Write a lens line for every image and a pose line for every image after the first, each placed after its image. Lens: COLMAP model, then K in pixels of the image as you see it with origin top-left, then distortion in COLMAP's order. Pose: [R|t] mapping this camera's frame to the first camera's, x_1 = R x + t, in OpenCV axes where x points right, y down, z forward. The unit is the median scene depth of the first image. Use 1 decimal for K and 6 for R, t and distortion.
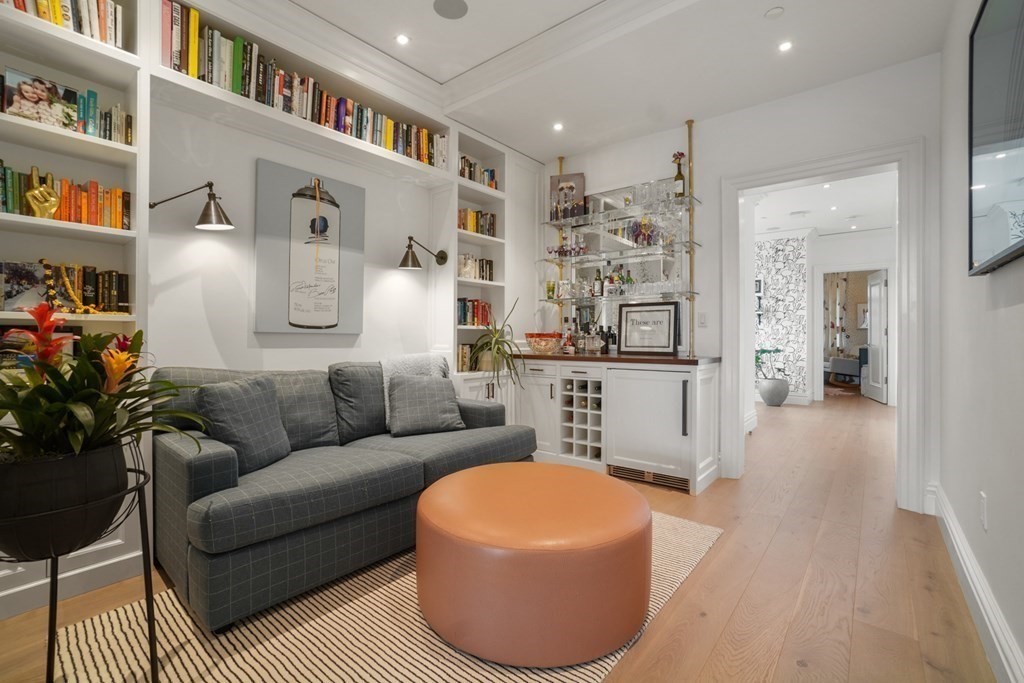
lens RADIAL K [[463.3, 0, 496.3], [0, 463.3, 339.6], [0, 0, 1]] dist [-0.061824, 0.022810]
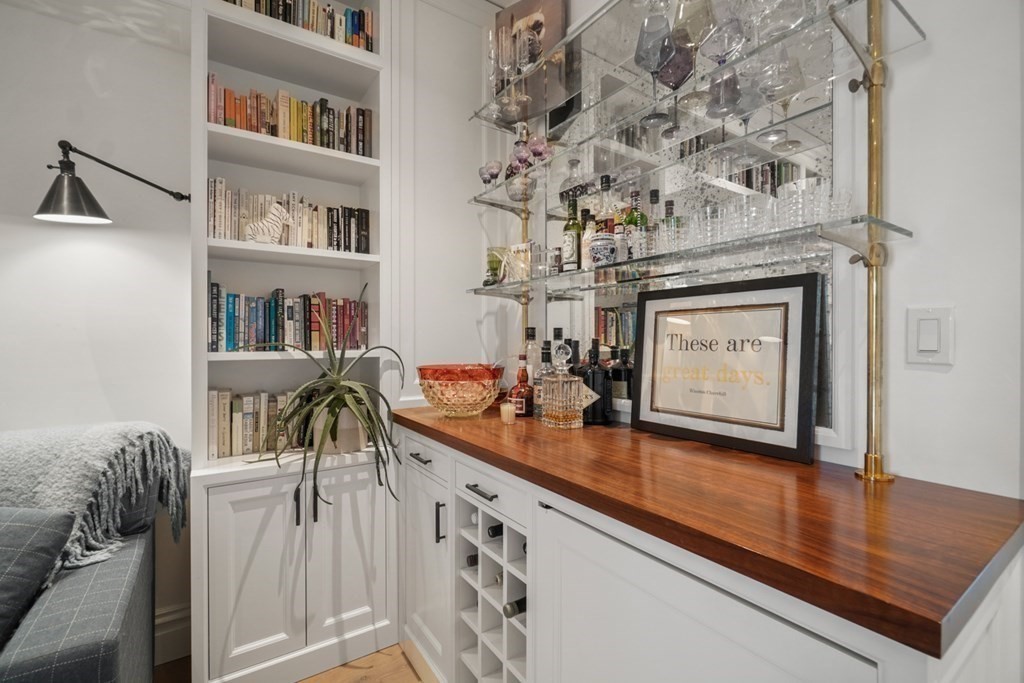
lens RADIAL K [[444.8, 0, 505.8], [0, 444.8, 343.3], [0, 0, 1]] dist [-0.006906, -0.000218]
pose [[0.961141, -0.000735, -0.276056, 0.268180], [0.001130, 0.999999, 0.001270, -0.036987], [0.276055, -0.001533, 0.961141, 0.639713]]
